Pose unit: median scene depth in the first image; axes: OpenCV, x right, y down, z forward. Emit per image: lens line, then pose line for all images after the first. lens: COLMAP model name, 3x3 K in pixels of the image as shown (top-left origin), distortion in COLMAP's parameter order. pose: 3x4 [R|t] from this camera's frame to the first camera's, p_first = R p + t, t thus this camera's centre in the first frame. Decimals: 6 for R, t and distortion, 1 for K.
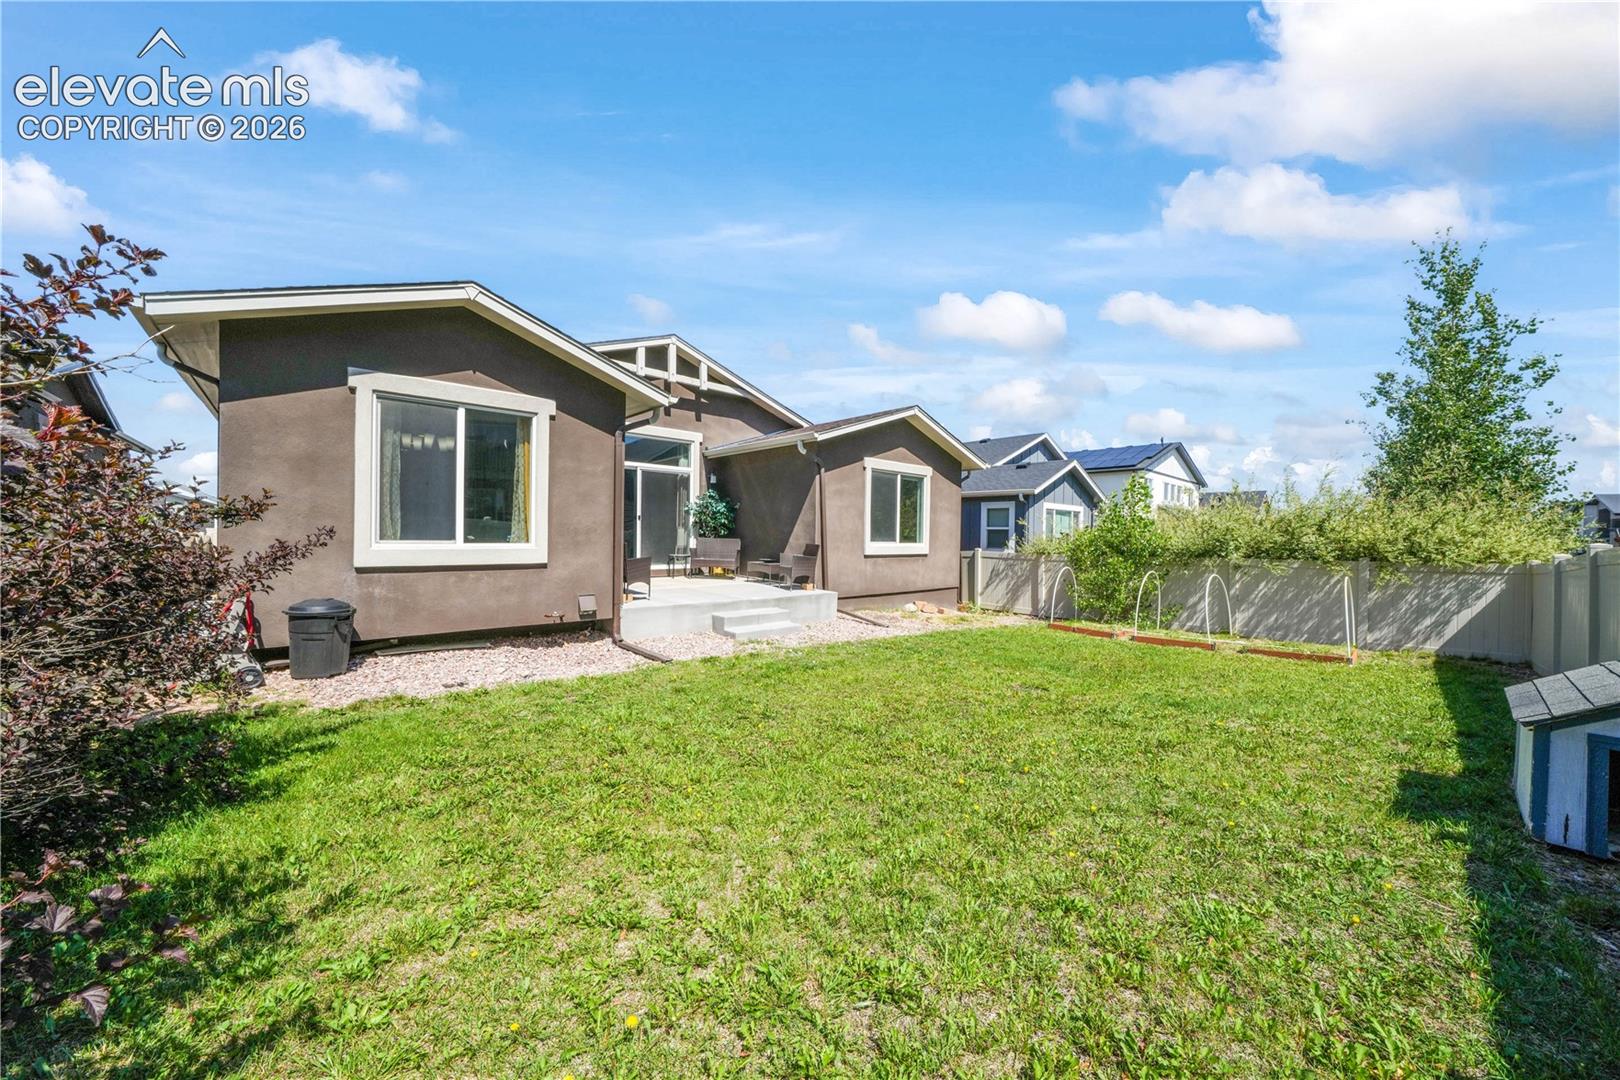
lens RADIAL K [[565.6, 0, 805.5], [0, 565.6, 535.6], [0, 0, 1]] dist [-0.017585, -0.000074]
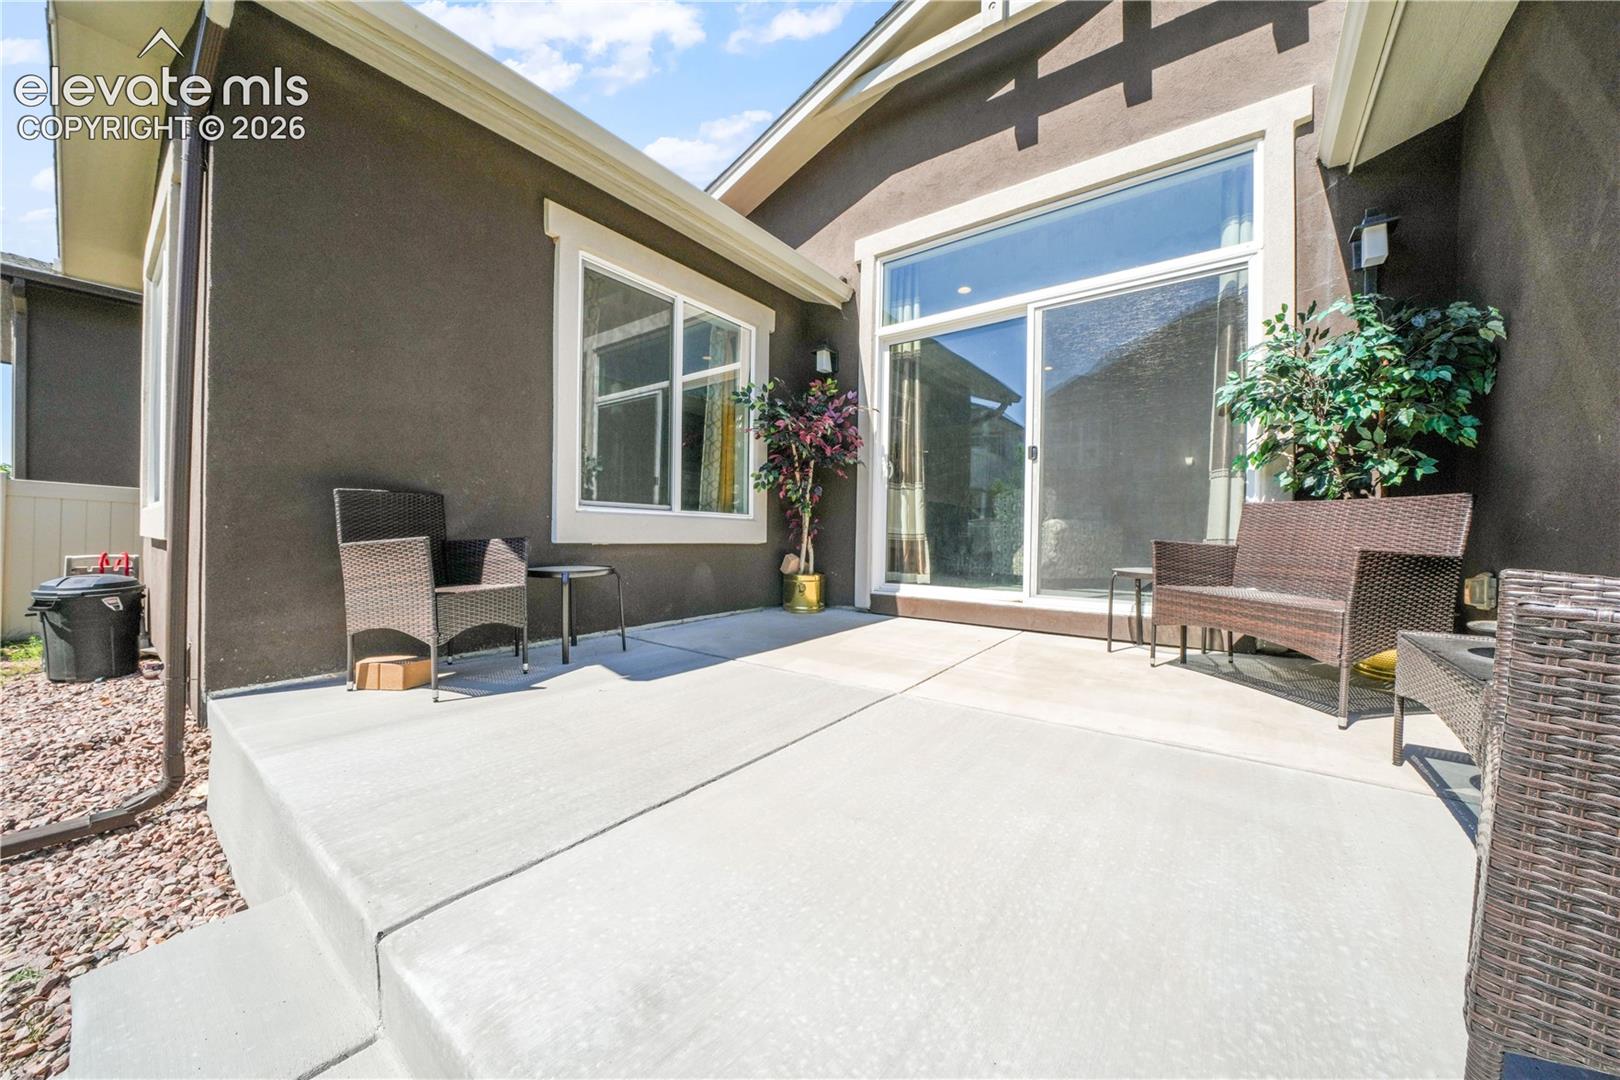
lens RADIAL K [[565.6, 0, 806.8], [0, 565.6, 540.2], [0, 0, 1]] dist [-0.017585, -0.000074]
pose [[0.184303, -0.007800, -0.982838, 0.011857], [-0.016115, 0.999810, -0.010957, 0.028880], [0.982737, 0.017857, 0.184143, 0.872175]]
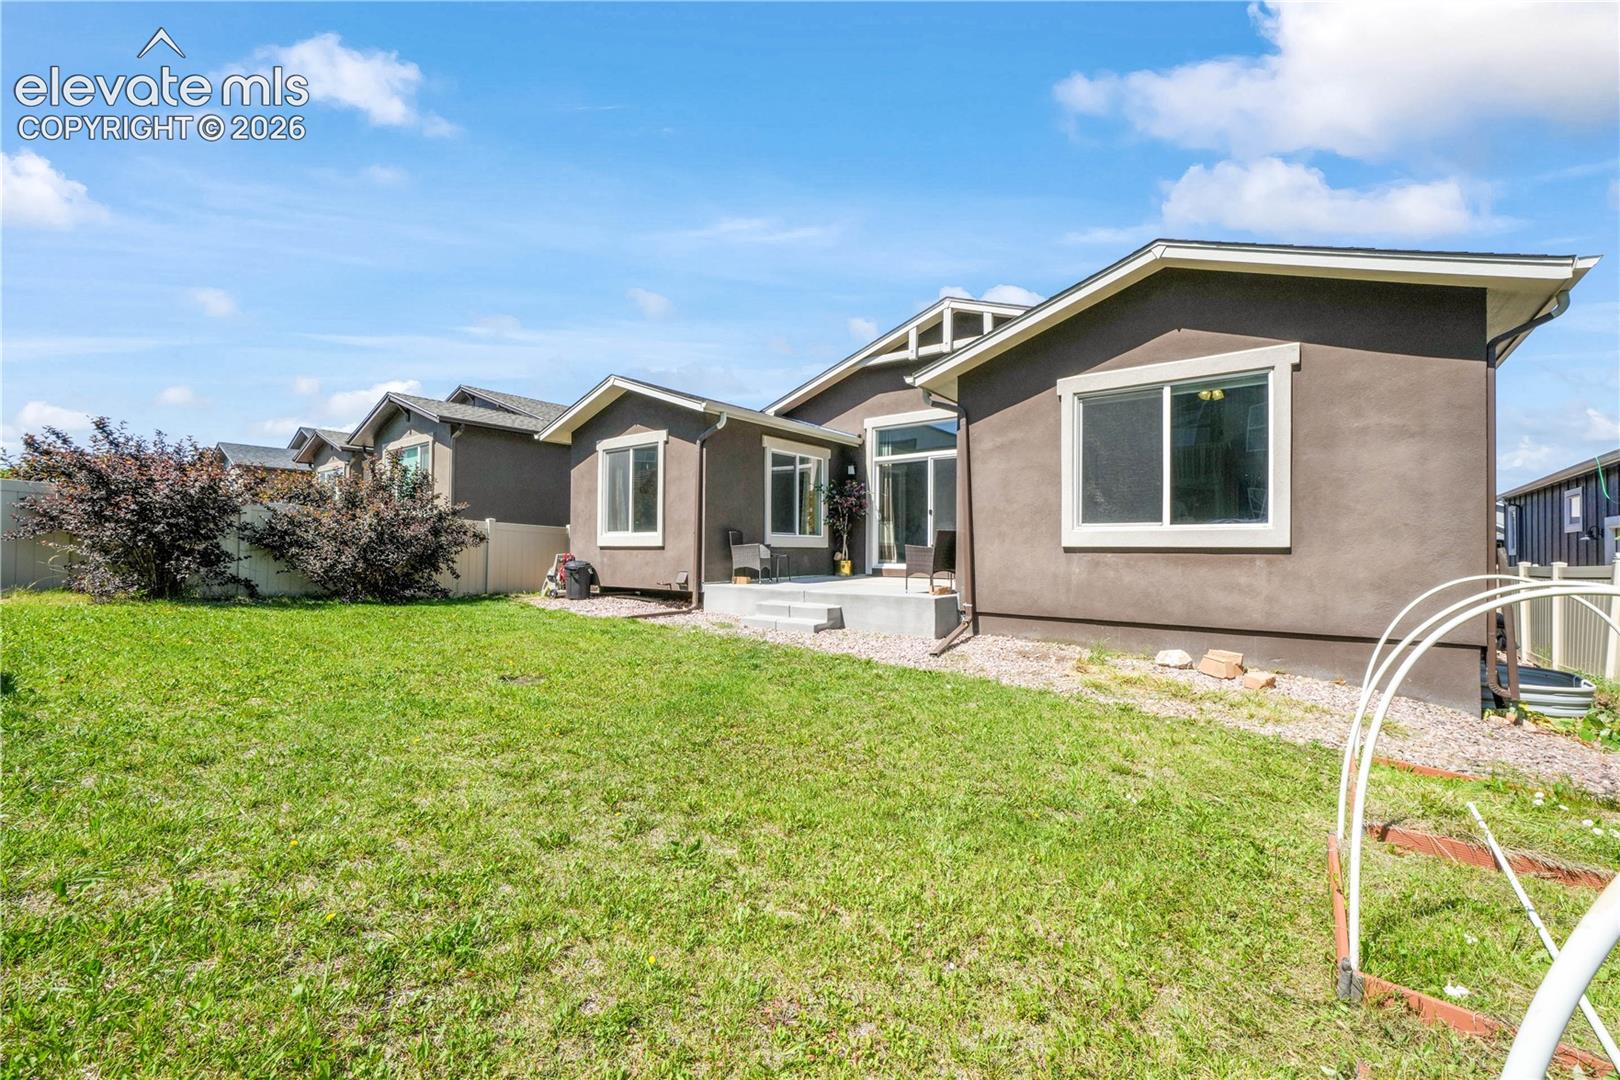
lens RADIAL K [[664.4, 0, 810.6], [0, 664.4, 533.9], [0, 0, 1]] dist [0.001305, 0.000284]
pose [[0.174865, -0.042823, -0.983661, 0.777628], [-0.007546, 0.998966, -0.044831, 0.056823], [0.984564, 0.015262, 0.174361, 0.675956]]
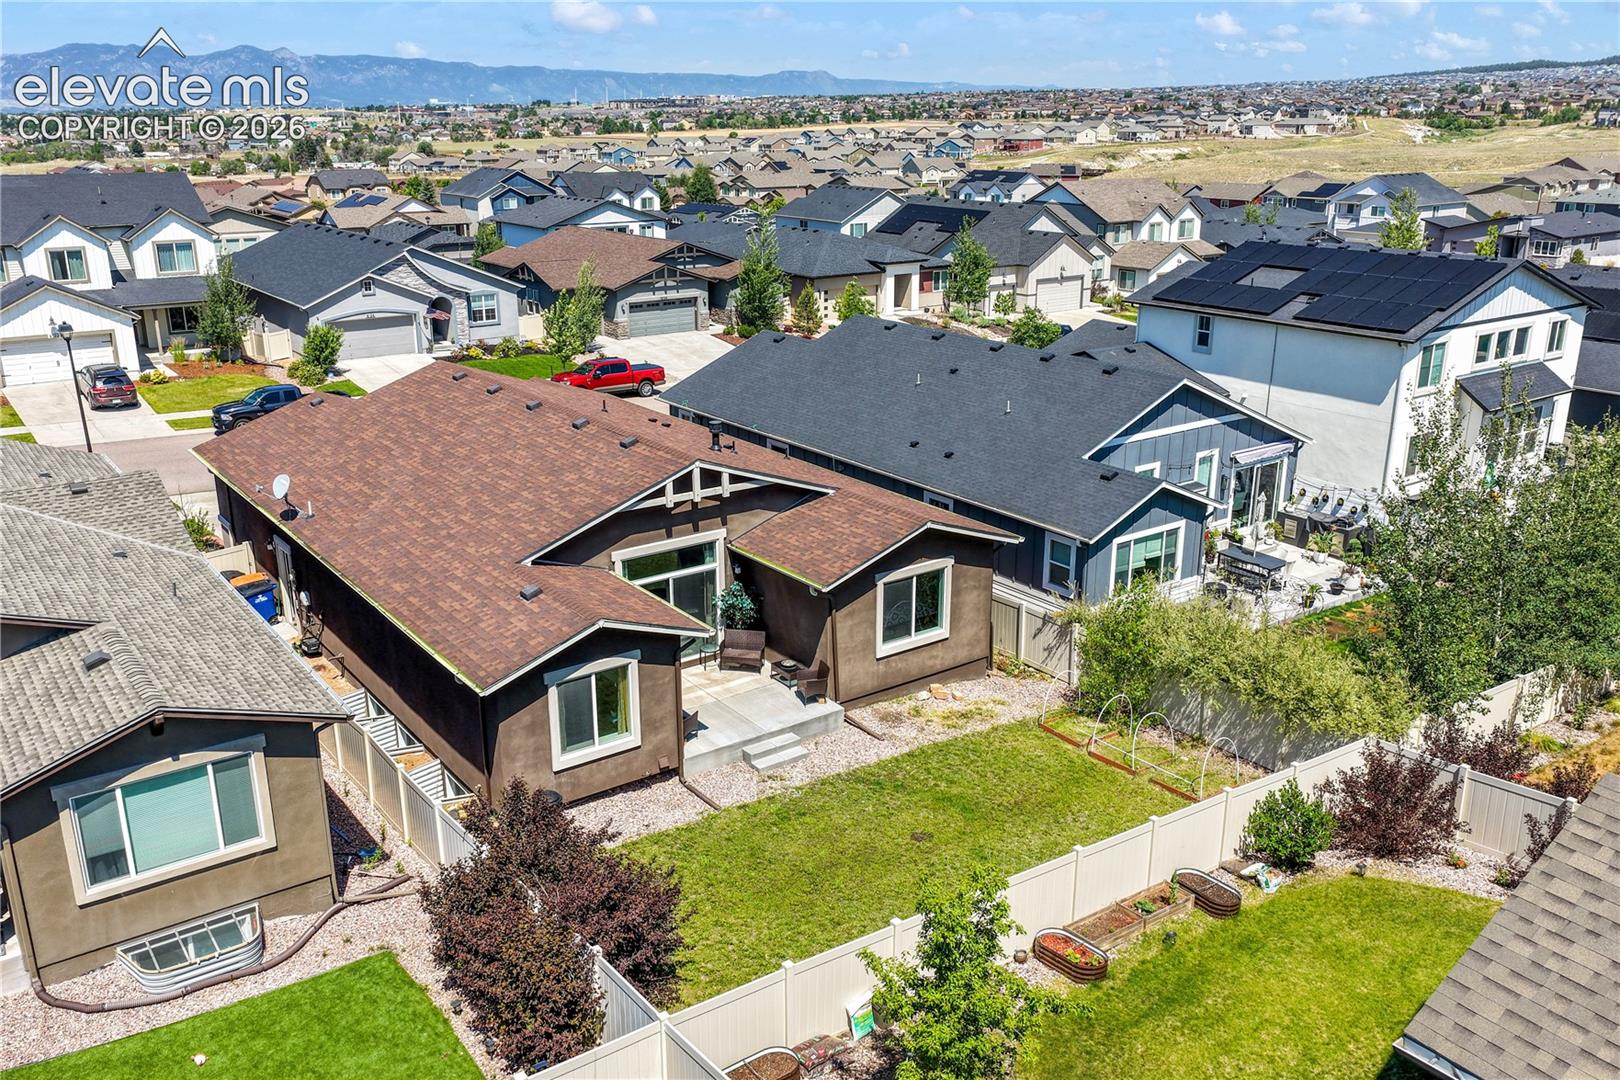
lens RADIAL K [[1330.6, 0, 820.0], [0, 1330.6, 540.8], [0, 0, 1]] dist [0.002948, 0.002836]
pose [[0.995458, 0.018149, -0.093452, 0.249677], [0.011190, 0.952548, 0.304182, -1.043657], [0.094538, -0.303847, 0.948019, -1.498284]]
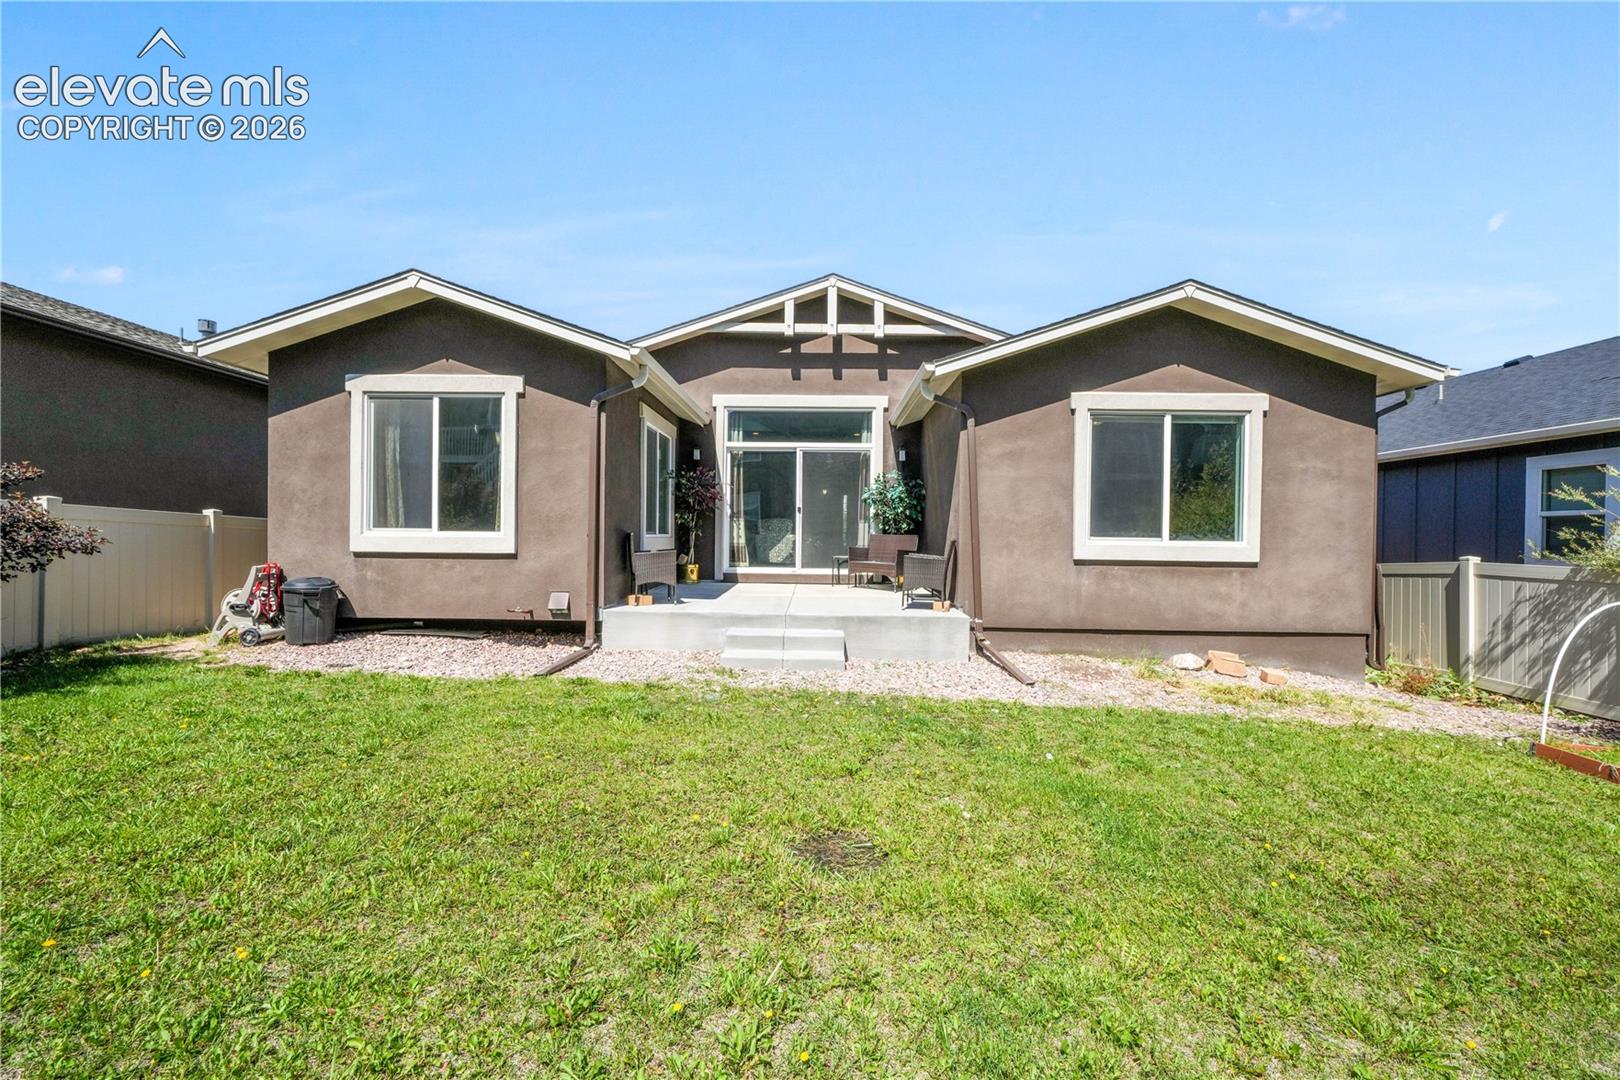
lens RADIAL K [[664.4, 0, 809.9], [0, 664.4, 536.5], [0, 0, 1]] dist [0.001305, 0.000284]
pose [[0.731048, -0.008455, -0.682273, 0.400454], [-0.002305, 0.999887, -0.014861, 0.022668], [0.682322, 0.012437, 0.730946, 0.336025]]
